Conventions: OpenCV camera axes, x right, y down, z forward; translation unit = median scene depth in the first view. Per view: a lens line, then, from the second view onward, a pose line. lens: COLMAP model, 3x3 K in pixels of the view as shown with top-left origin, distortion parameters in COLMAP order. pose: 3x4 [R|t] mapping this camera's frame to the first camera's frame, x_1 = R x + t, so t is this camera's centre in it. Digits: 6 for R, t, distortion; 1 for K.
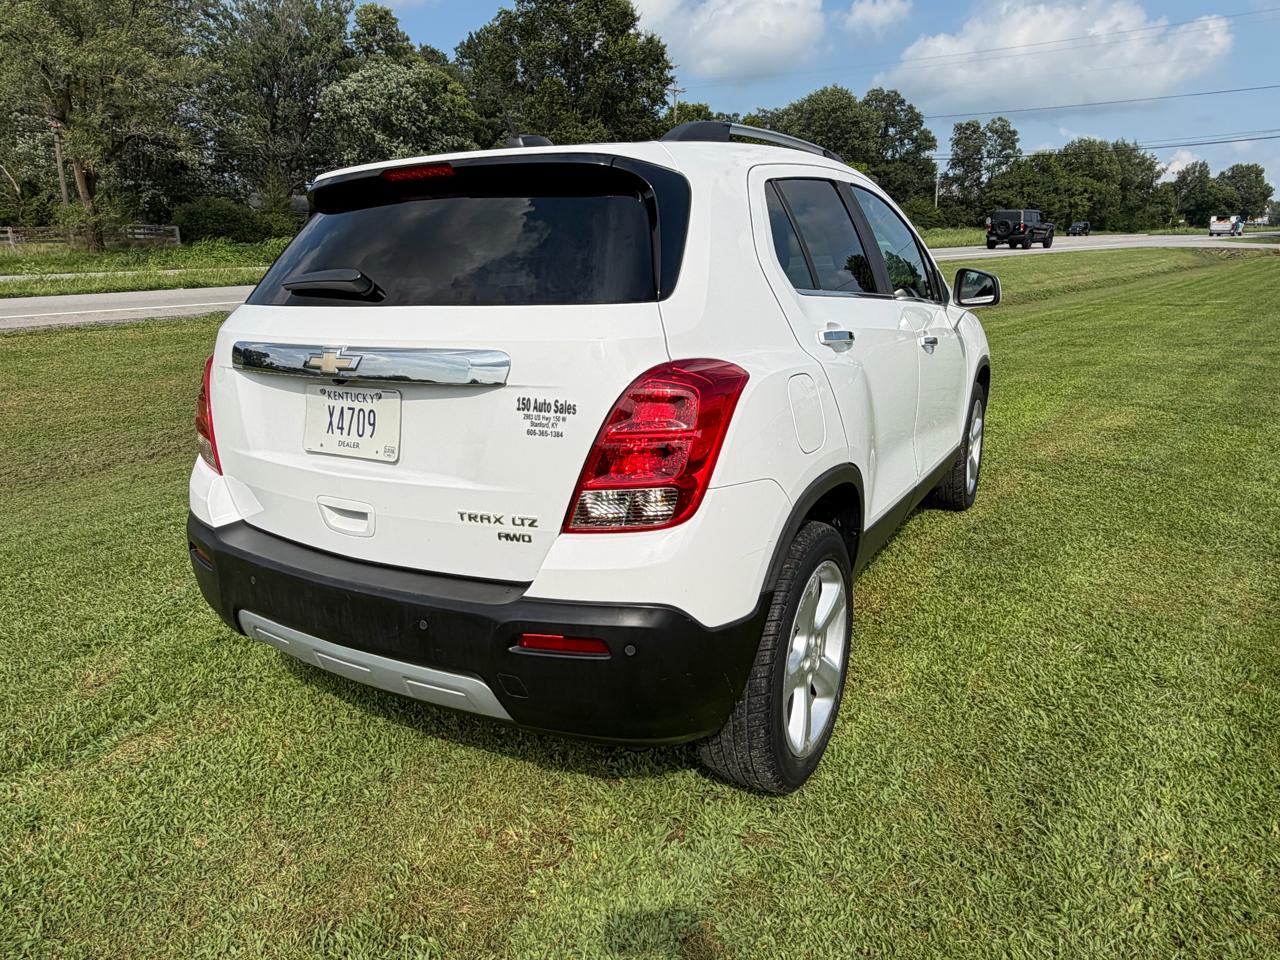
lens RADIAL K [[819.2, 0, 639.6], [0, 819.2, 474.2], [0, 0, 1]] dist [-0.002439, 0.003538]
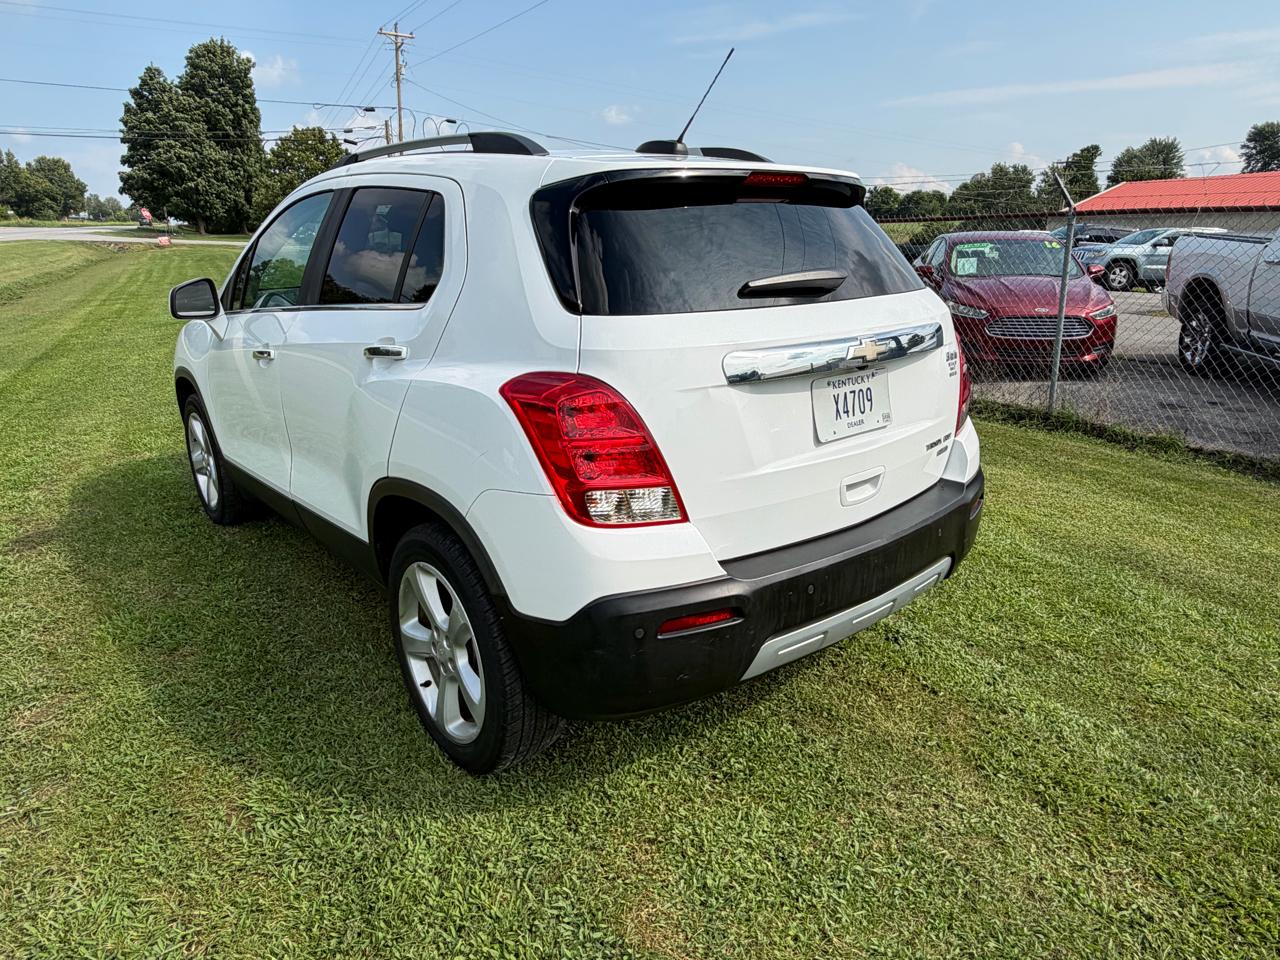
lens RADIAL K [[819.2, 0, 641.9], [0, 819.2, 482.3], [0, 0, 1]] dist [-0.002439, 0.003538]
pose [[0.344507, -0.254540, 0.903618, -0.080207], [0.239410, 0.954536, 0.177607, -0.012319], [-0.907743, 0.155148, 0.389783, 0.045037]]
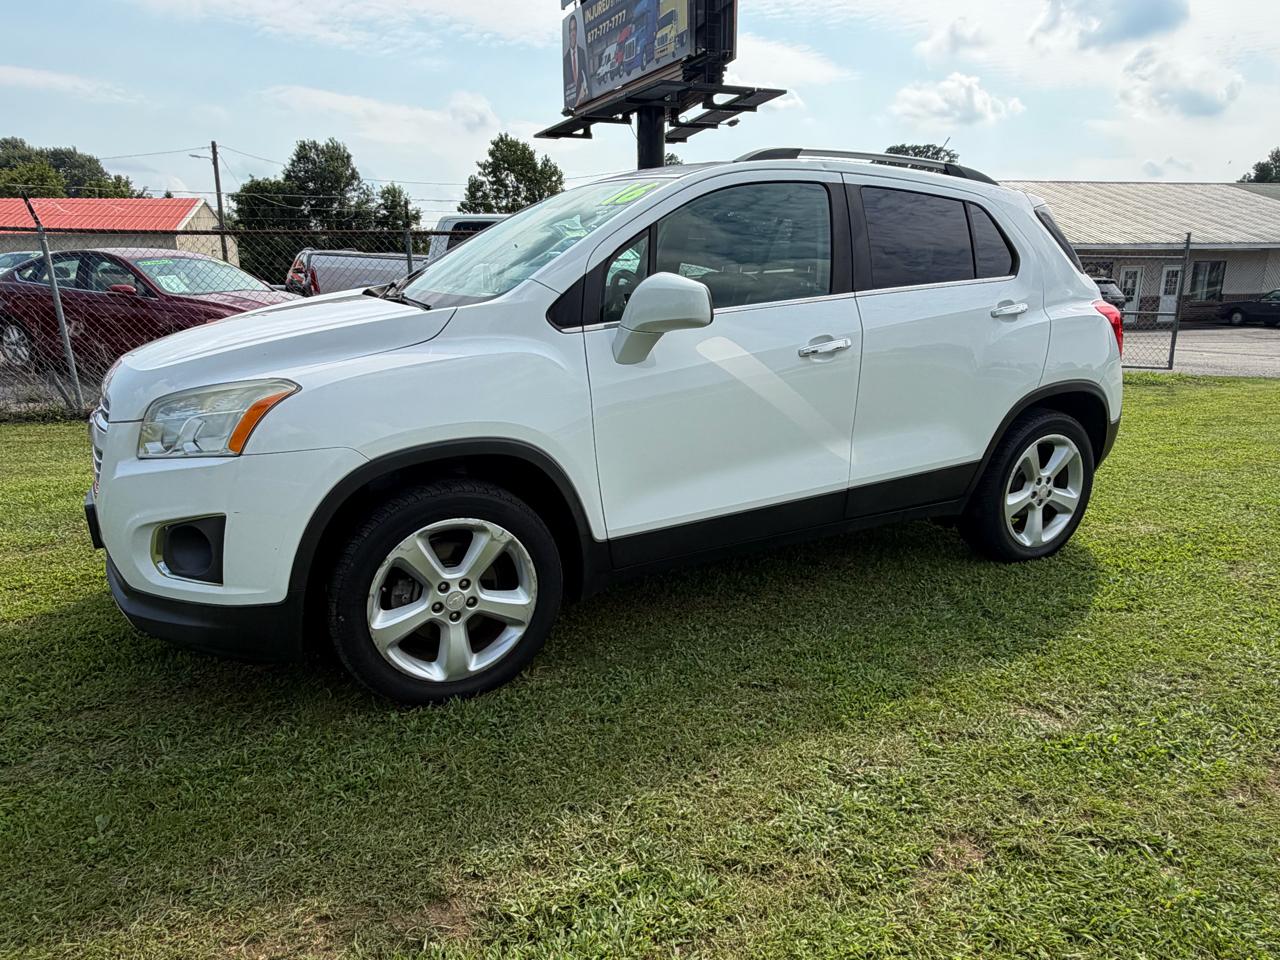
lens RADIAL K [[819.2, 0, 656.3], [0, 819.2, 489.1], [0, 0, 1]] dist [-0.002439, 0.003538]
pose [[-0.851749, -0.124170, 0.509024, -0.041743], [0.145495, 0.877252, 0.457451, -0.046785], [-0.503343, 0.463693, -0.729132, 0.186982]]
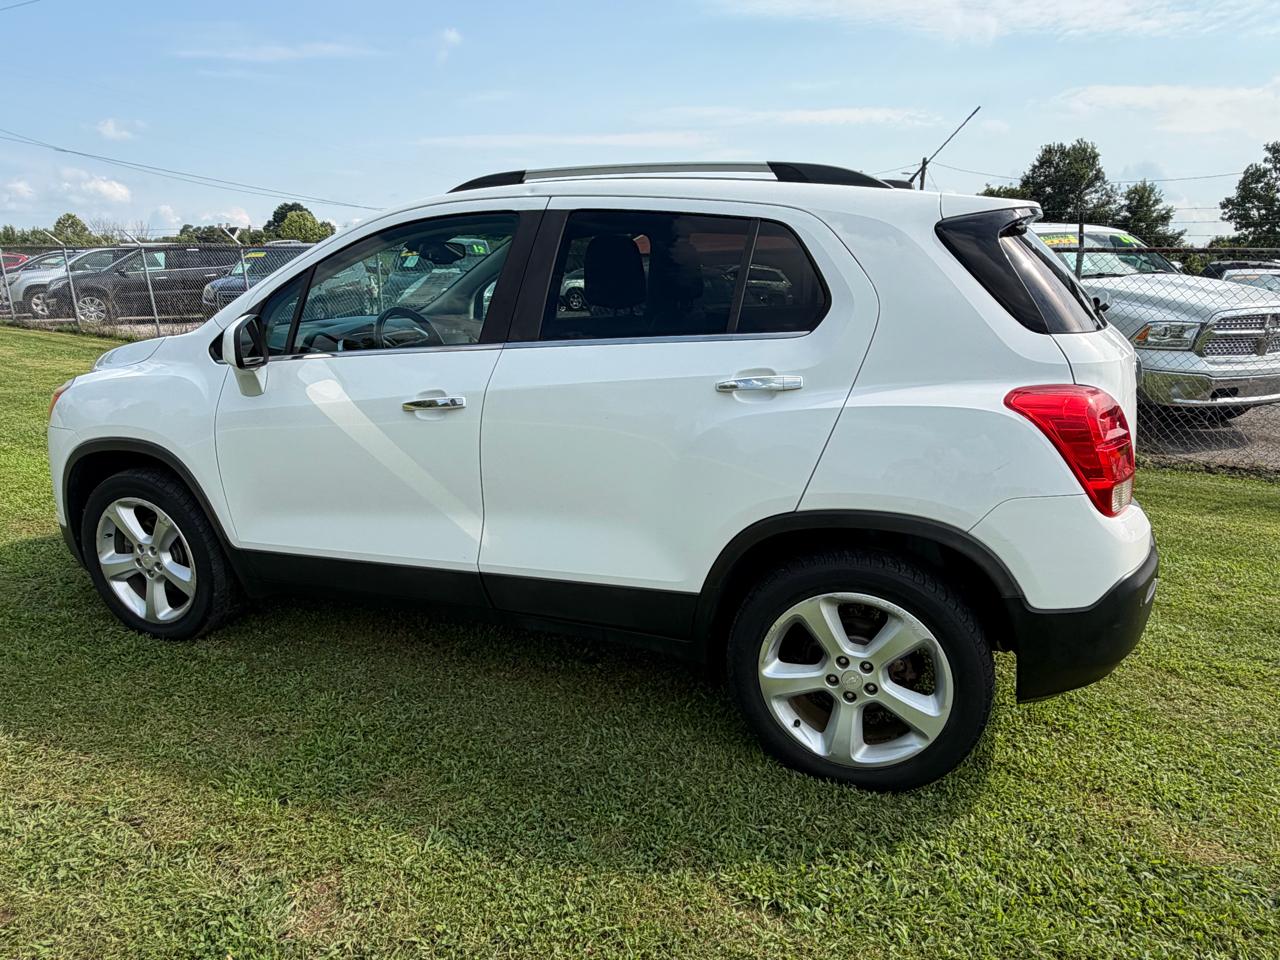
lens RADIAL K [[819.2, 0, 634.7], [0, 819.2, 481.1], [0, 0, 1]] dist [-0.002439, 0.003538]
pose [[-0.160875, -0.230763, 0.959619, -0.085563], [0.254987, 0.929557, 0.266281, -0.027602], [-0.953468, 0.287529, -0.090701, 0.104129]]
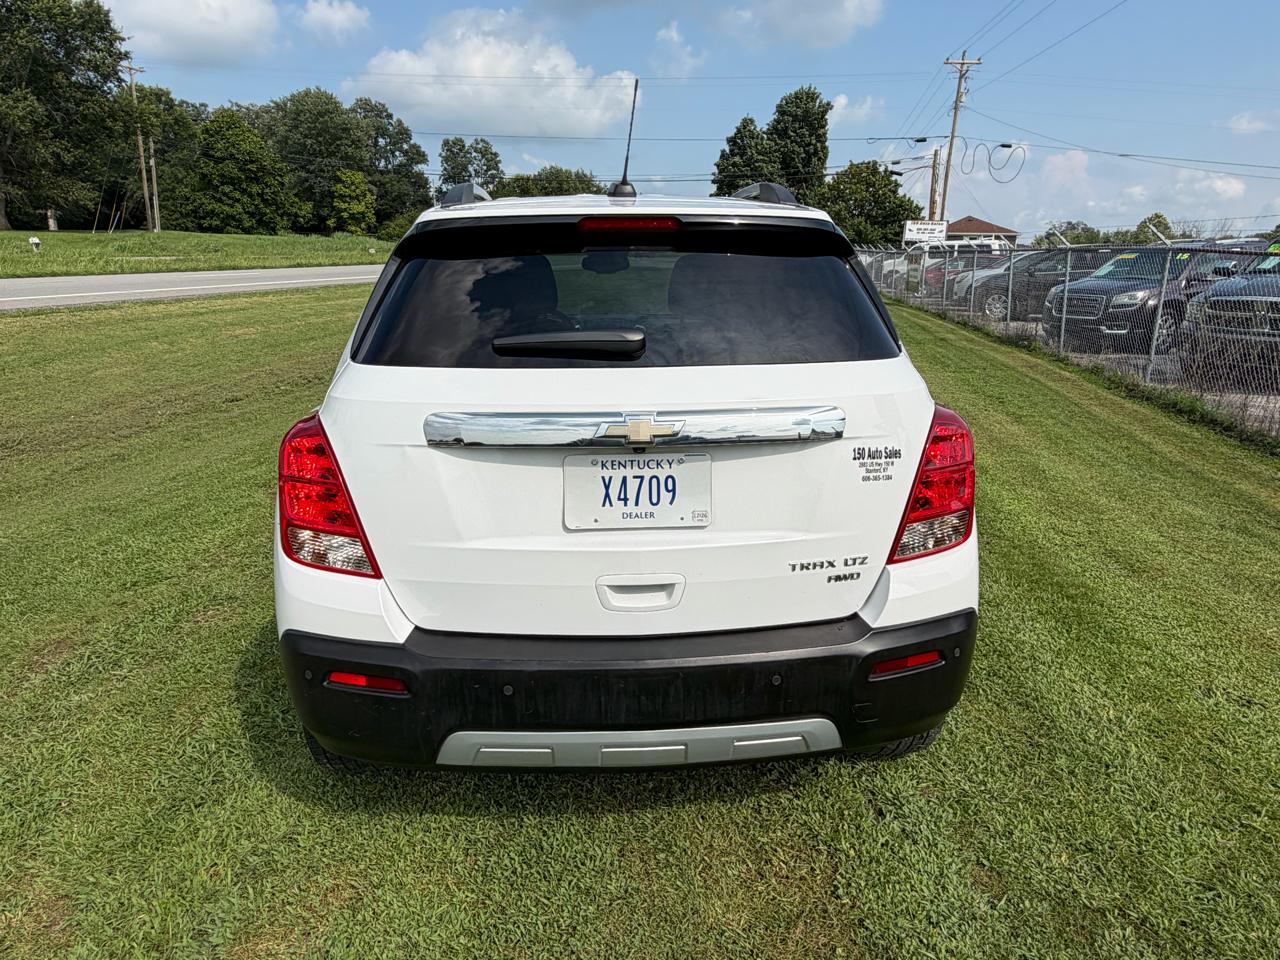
lens RADIAL K [[819.2, 0, 643.7], [0, 819.2, 484.6], [0, 0, 1]] dist [-0.002439, 0.003538]
pose [[0.832210, -0.121960, 0.540881, -0.045583], [0.121633, 0.991903, 0.036512, -0.005596], [-0.540955, 0.035404, 0.840306, 0.011335]]
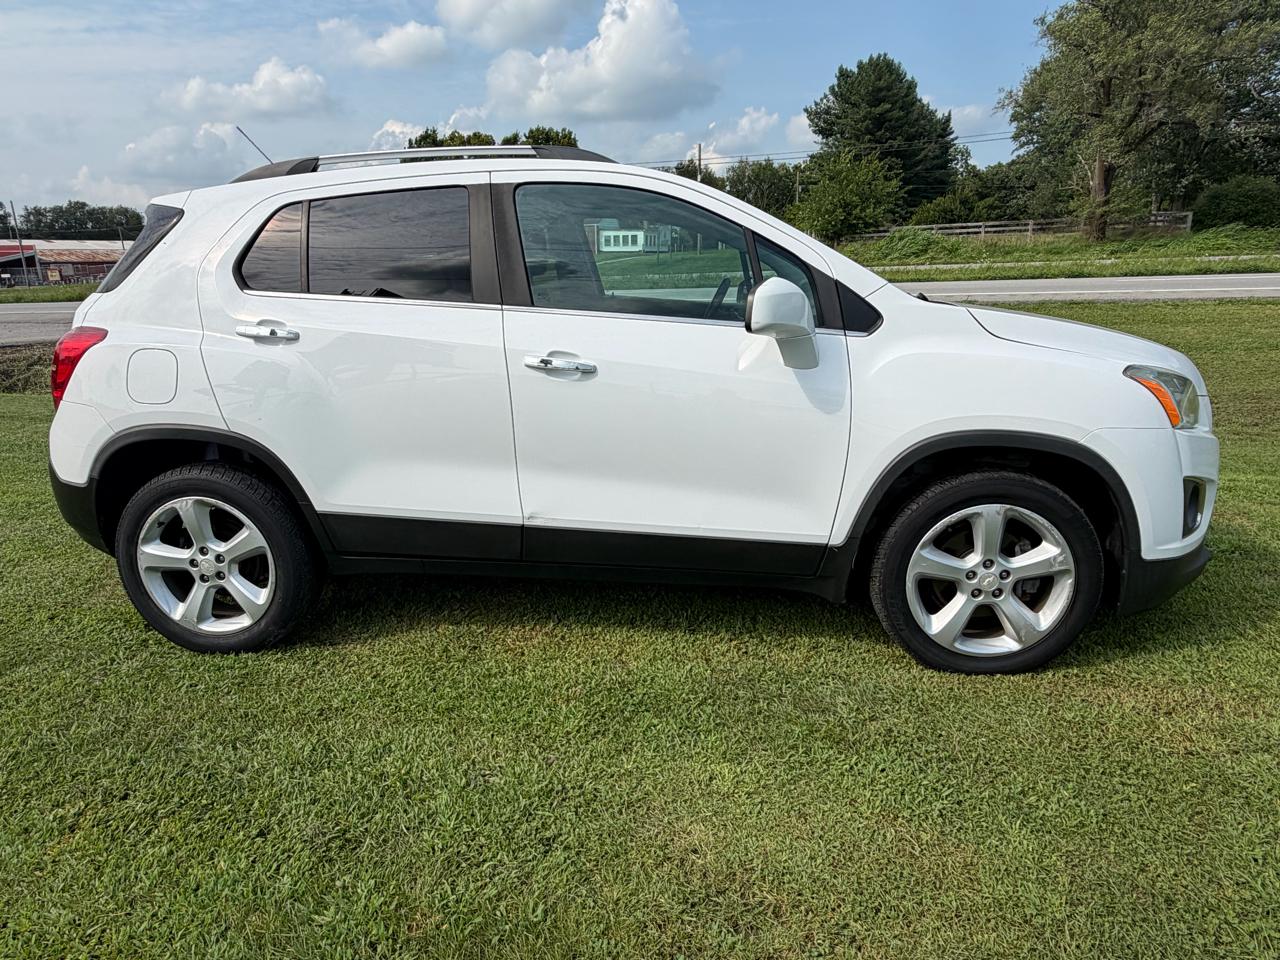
lens RADIAL K [[819.2, 0, 633.3], [0, 819.2, 481.2], [0, 0, 1]] dist [-0.002439, 0.003538]
pose [[0.397473, 0.245713, -0.884104, 0.101130], [-0.225777, 0.960050, 0.165316, -0.017833], [0.889404, 0.133902, 0.437070, 0.062912]]
